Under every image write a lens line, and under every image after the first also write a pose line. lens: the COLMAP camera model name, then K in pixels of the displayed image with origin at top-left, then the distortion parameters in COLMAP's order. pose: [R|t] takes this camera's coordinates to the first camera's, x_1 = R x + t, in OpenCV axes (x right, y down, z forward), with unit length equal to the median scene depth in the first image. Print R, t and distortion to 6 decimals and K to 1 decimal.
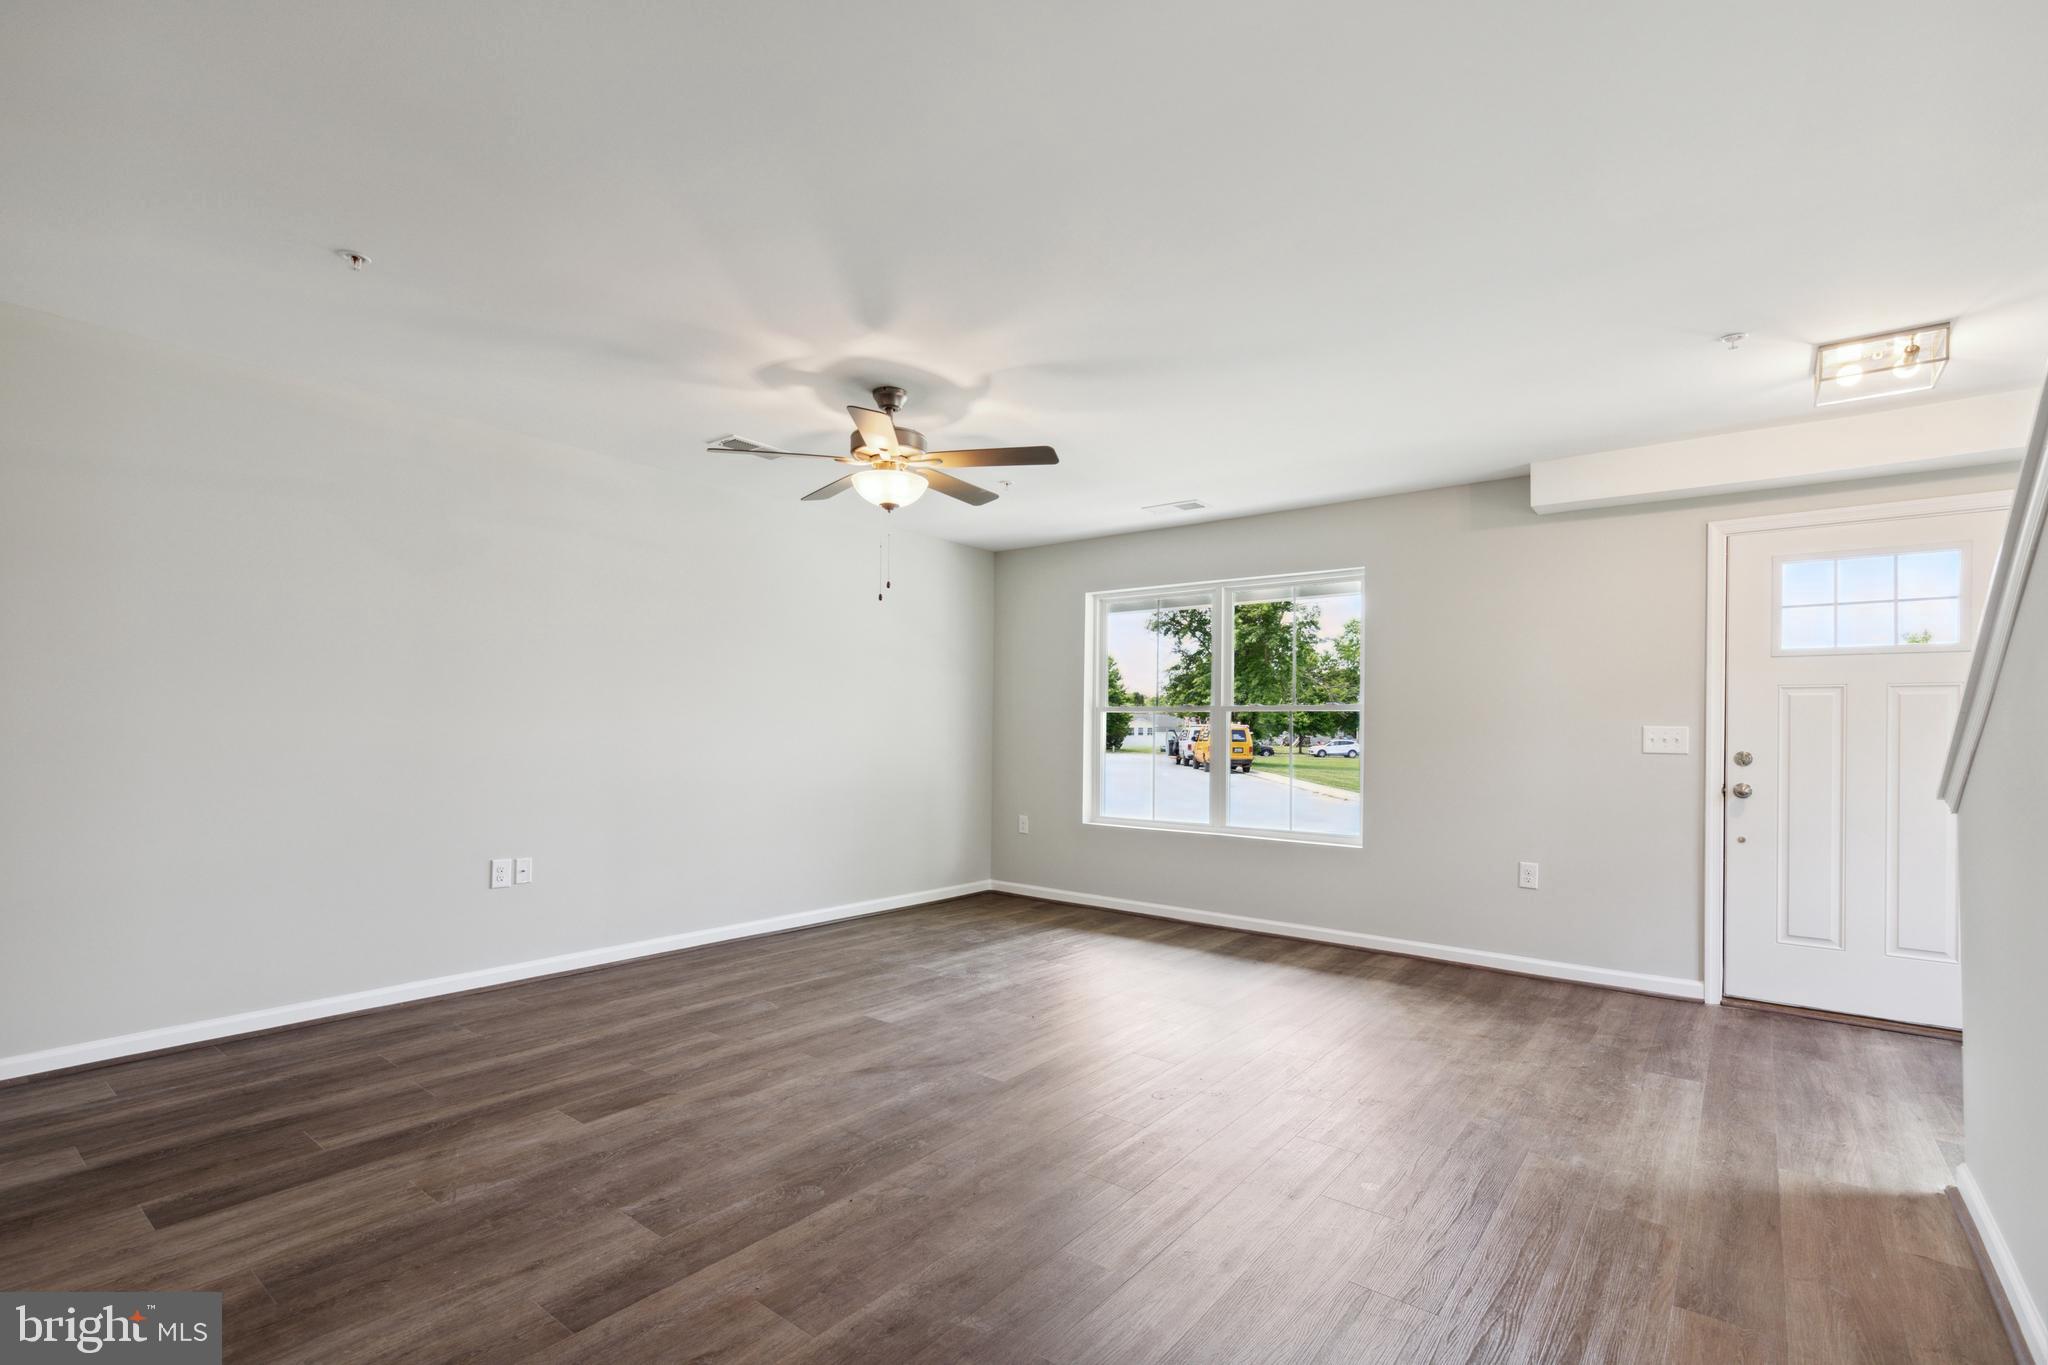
lens RADIAL K [[937.9, 0, 1026.9], [0, 937.9, 720.2], [0, 0, 1]] dist [0.002825, -0.000651]
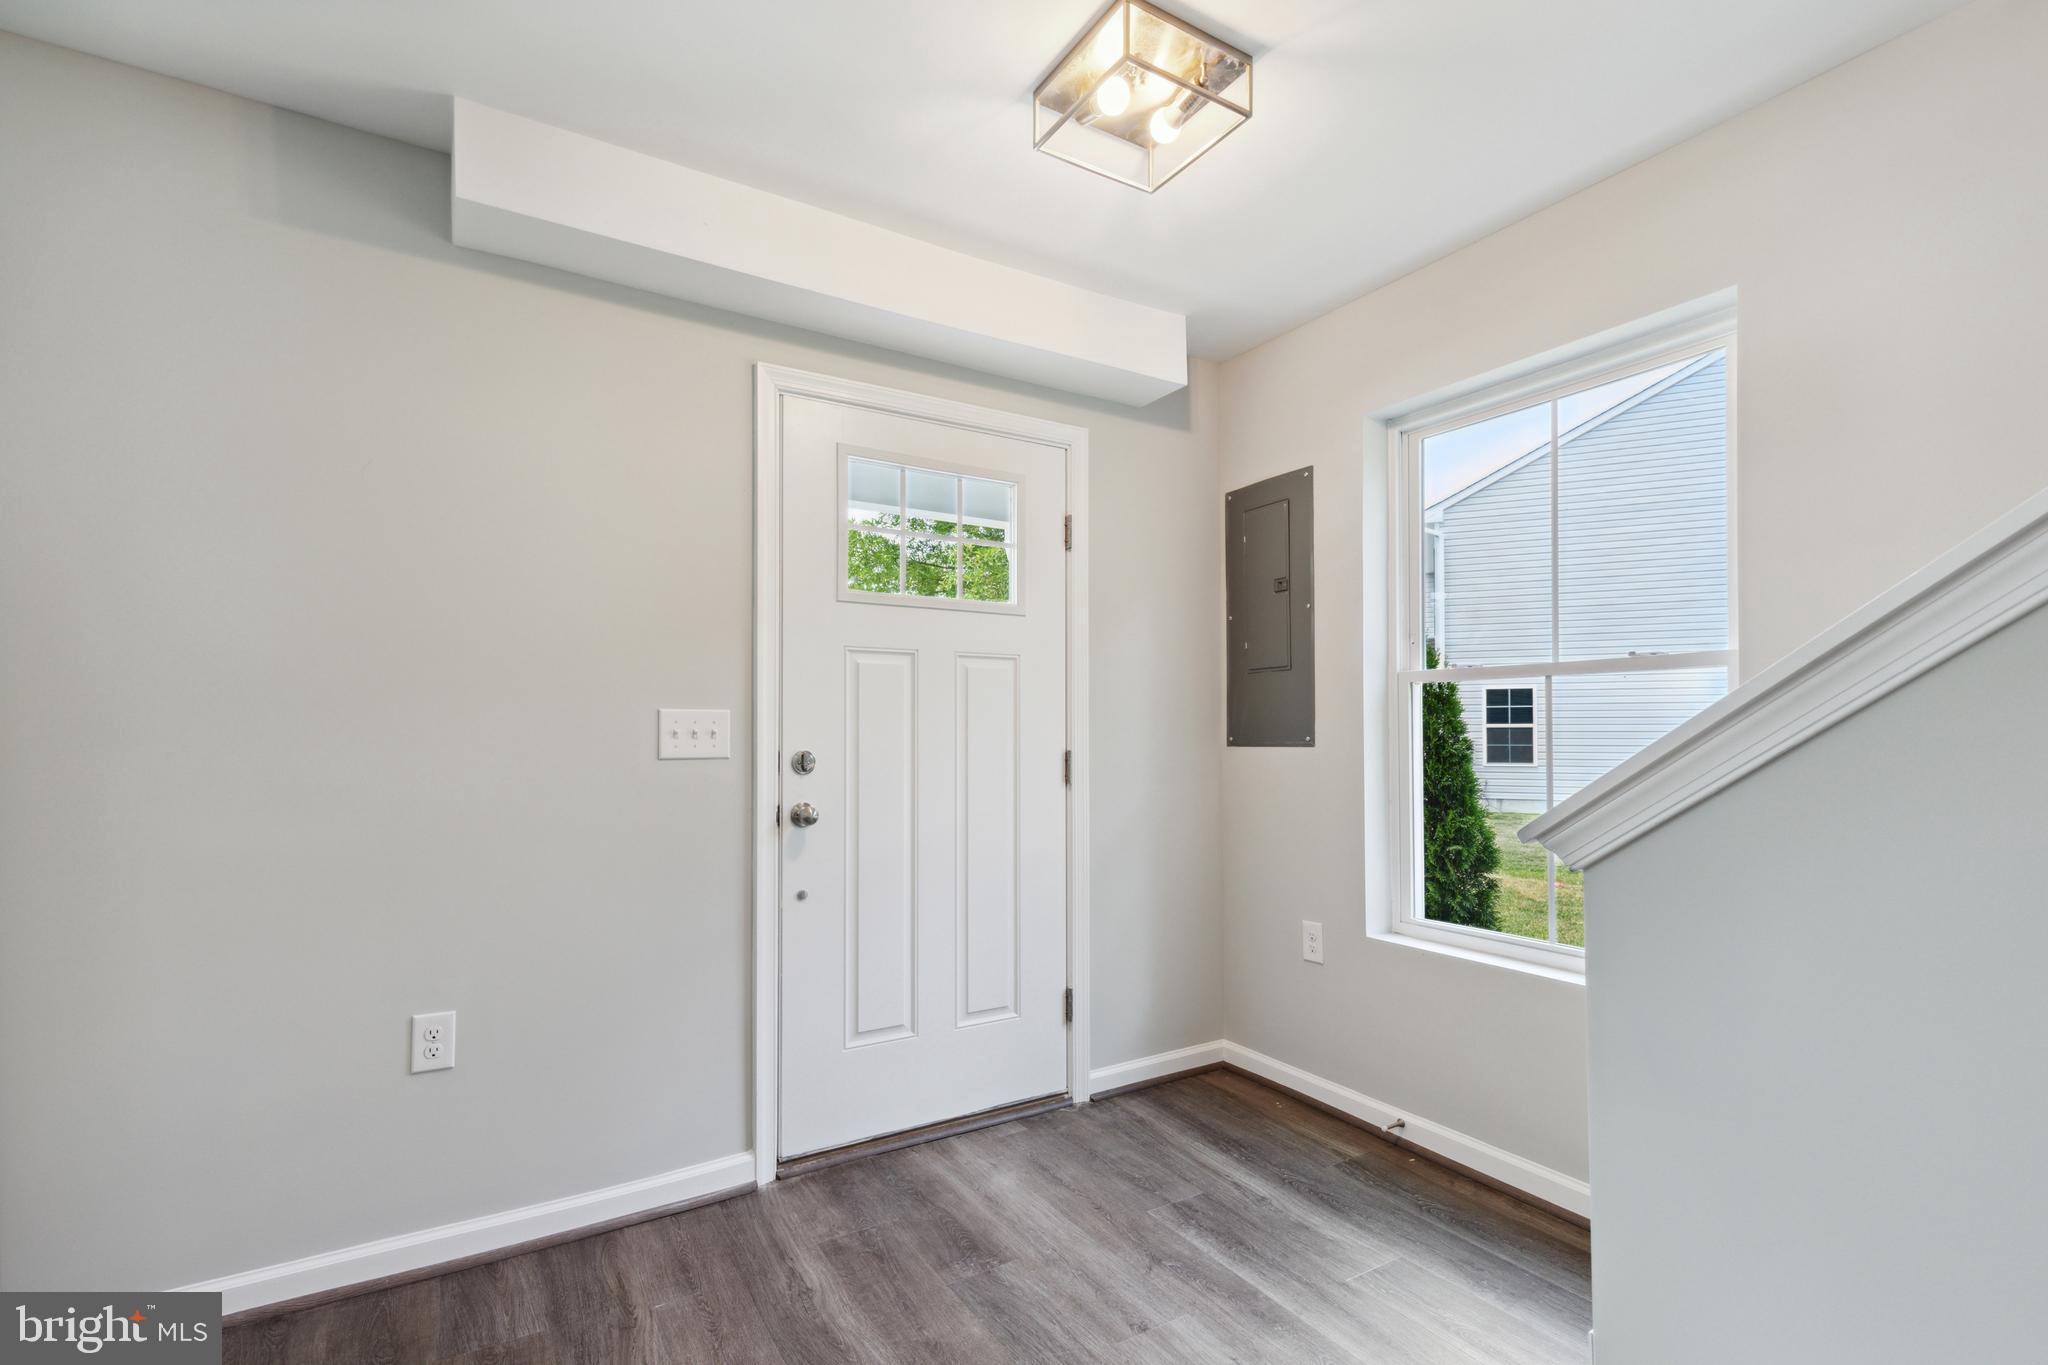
lens RADIAL K [[937.9, 0, 1026.9], [0, 937.9, 720.2], [0, 0, 1]] dist [0.002825, -0.000651]
pose [[0.364432, -0.000697, 0.931230, 0.246982], [-0.001390, 0.999998, 0.001292, 0.012519], [-0.931229, -0.001766, 0.364430, 0.641377]]
